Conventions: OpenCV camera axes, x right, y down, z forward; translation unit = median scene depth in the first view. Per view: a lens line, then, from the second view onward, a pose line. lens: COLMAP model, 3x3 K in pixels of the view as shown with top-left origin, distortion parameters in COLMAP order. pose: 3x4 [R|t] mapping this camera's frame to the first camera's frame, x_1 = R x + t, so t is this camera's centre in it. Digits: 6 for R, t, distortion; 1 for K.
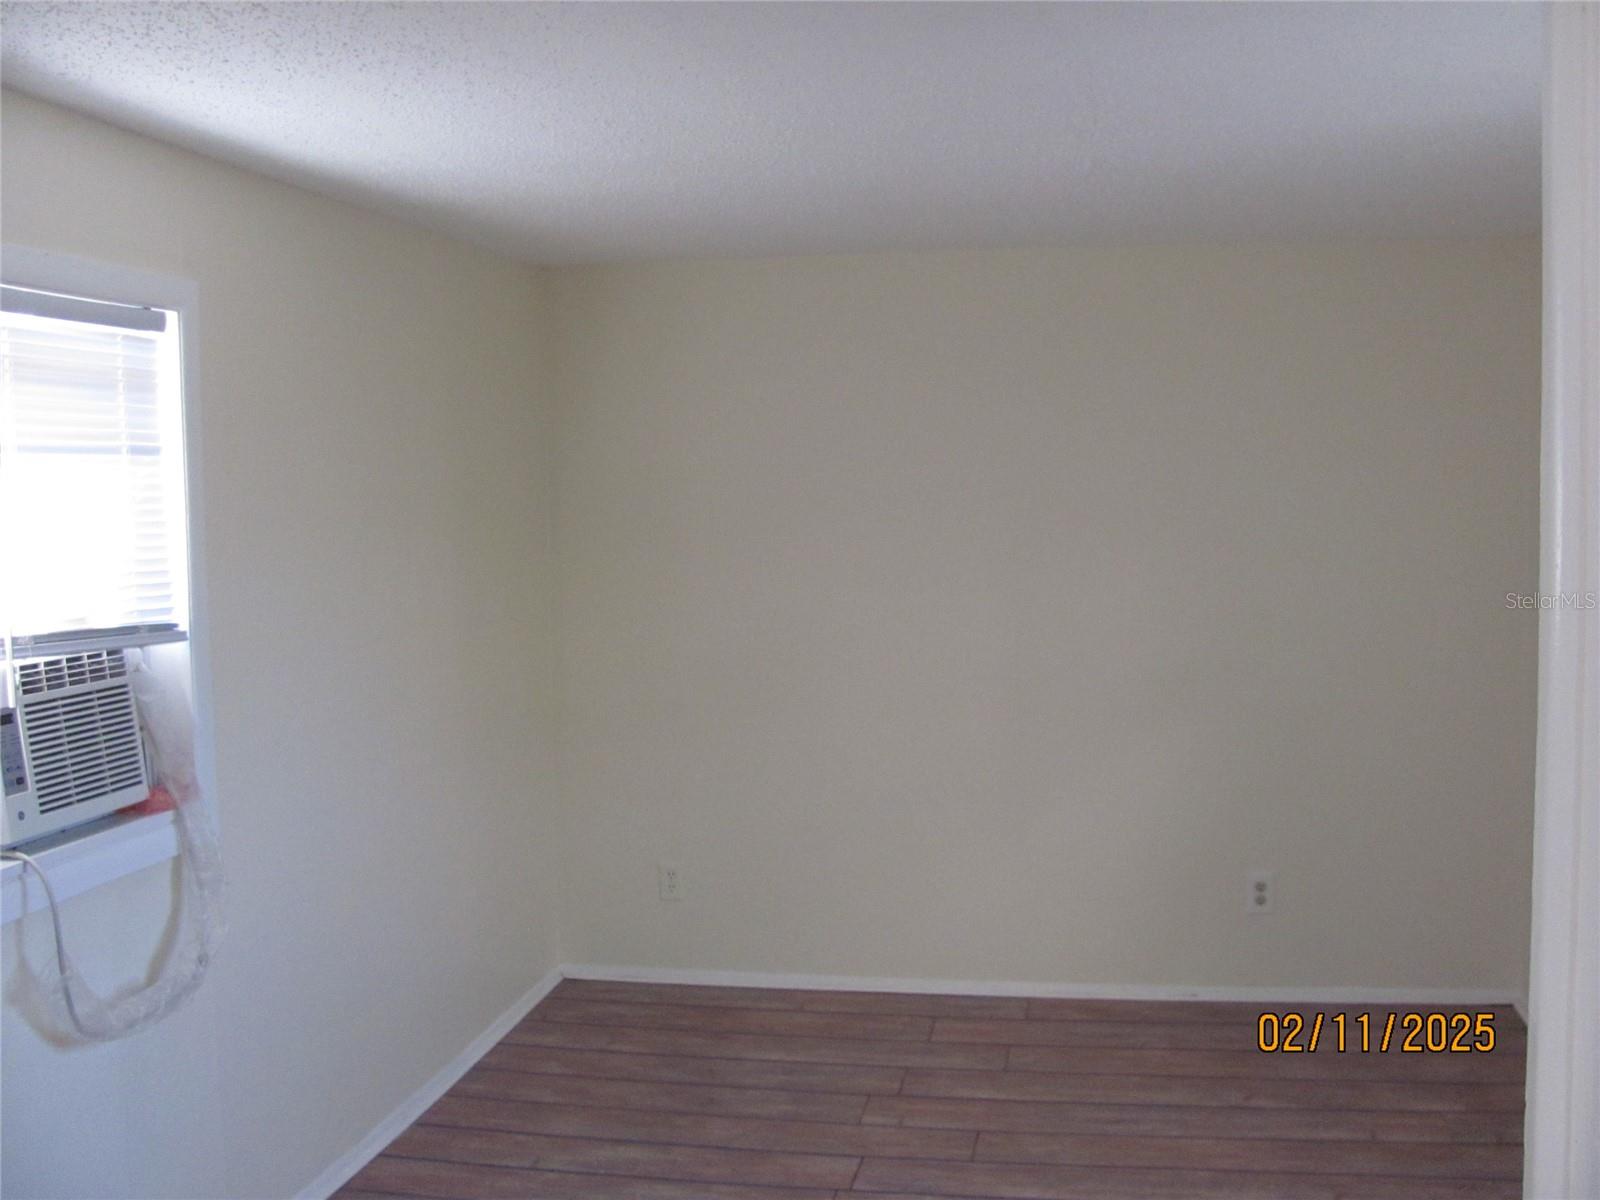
lens RADIAL K [[1731.9, 0, 843.1], [0, 1731.9, 595.9], [0, 0, 1]] dist [-0.211640, 0.278513]
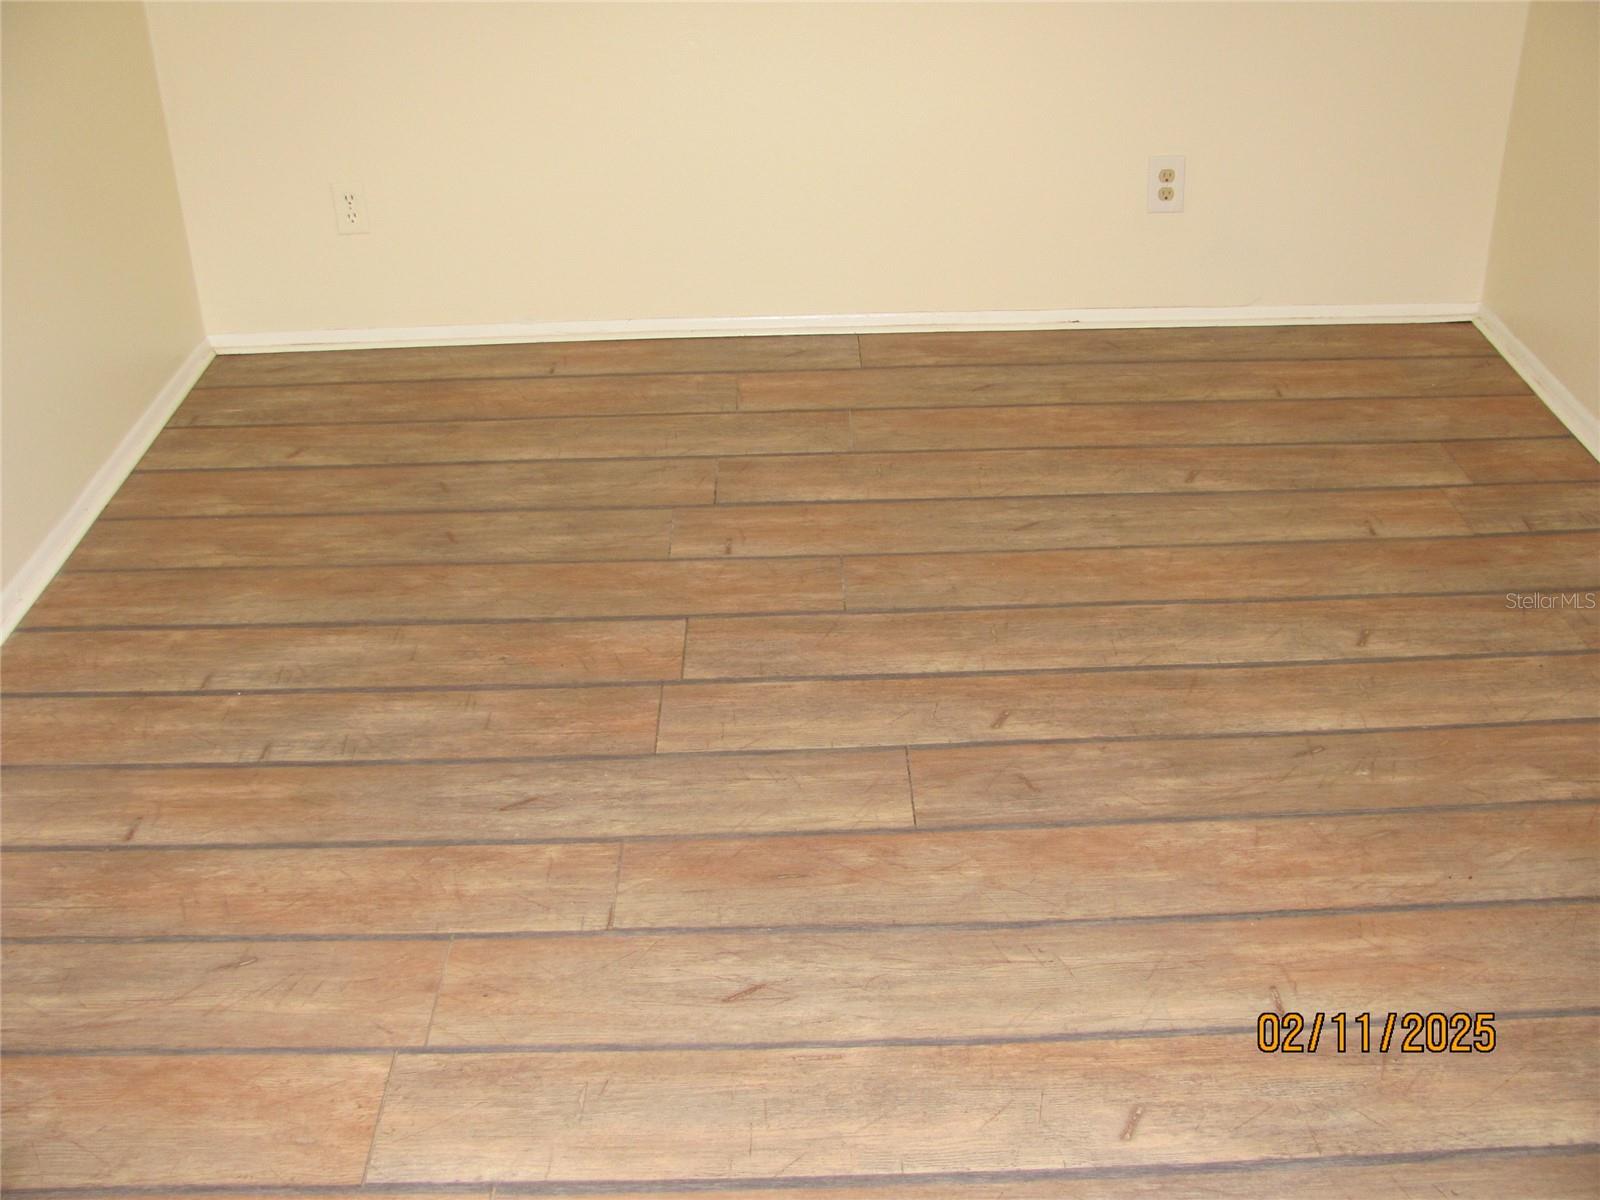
lens RADIAL K [[1731.9, 0, 843.1], [0, 1731.9, 595.9], [0, 0, 1]] dist [-0.211640, 0.278513]
pose [[0.981630, -0.094619, 0.165679, -0.038085], [0.015543, 0.905139, 0.424832, 0.022241], [-0.190160, -0.414453, 0.889982, 0.332411]]
